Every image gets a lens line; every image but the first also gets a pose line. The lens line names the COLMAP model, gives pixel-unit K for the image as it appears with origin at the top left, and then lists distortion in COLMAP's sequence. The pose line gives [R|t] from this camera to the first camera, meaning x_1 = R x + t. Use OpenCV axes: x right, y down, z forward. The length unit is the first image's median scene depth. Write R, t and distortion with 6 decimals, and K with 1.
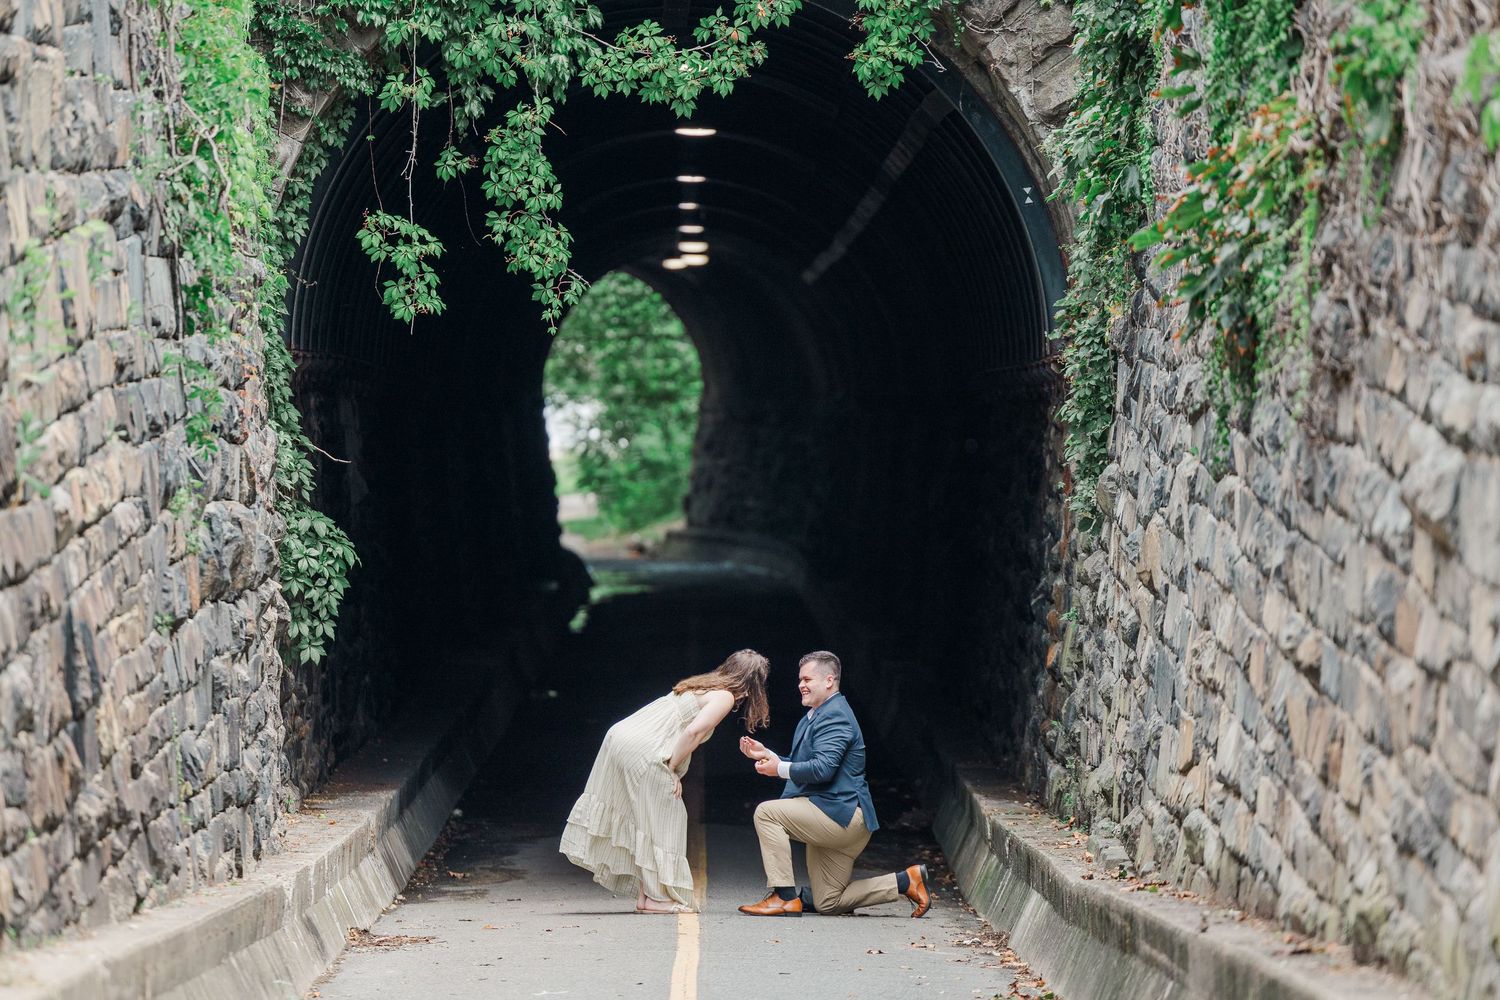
lens RADIAL K [[8137.5, 0, 750.4], [0, 8137.5, 629.3], [0, 0, 1]] dist [0.169656, 3.130426]
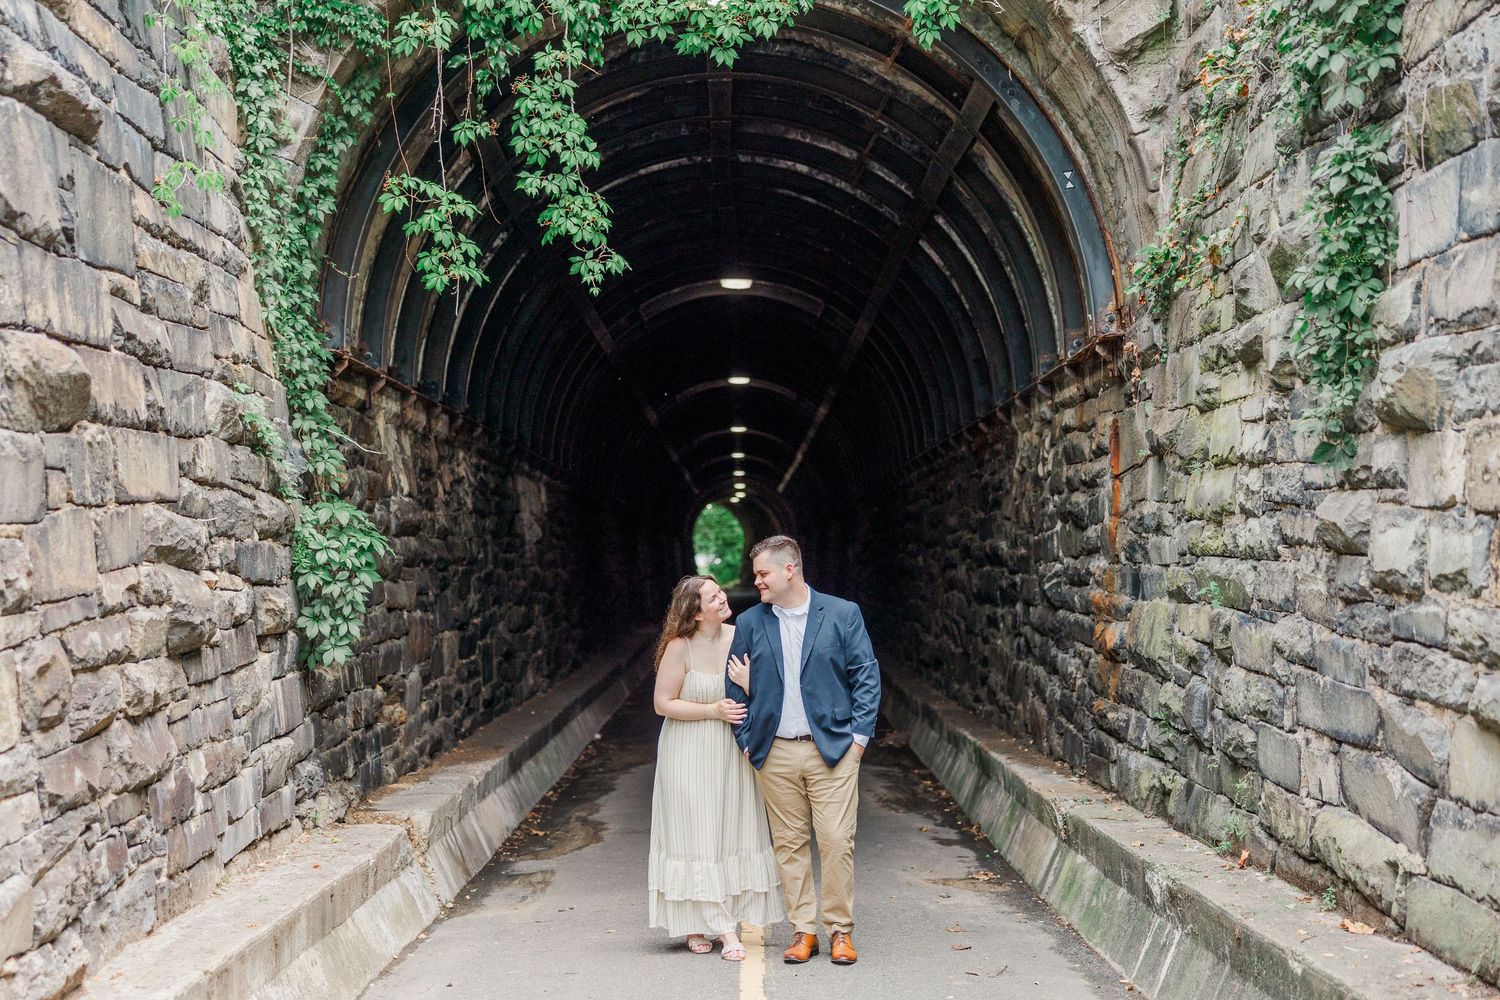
lens RADIAL K [[2062.7, 0, 747.0], [0, 2062.7, 541.8], [0, 0, 1]] dist [0.244928, 0.010852]
pose [[0.999671, -0.025340, -0.003980, -0.006074], [0.025188, 0.999090, -0.034426, -0.000493], [0.004849, 0.034314, 0.999399, 0.763568]]
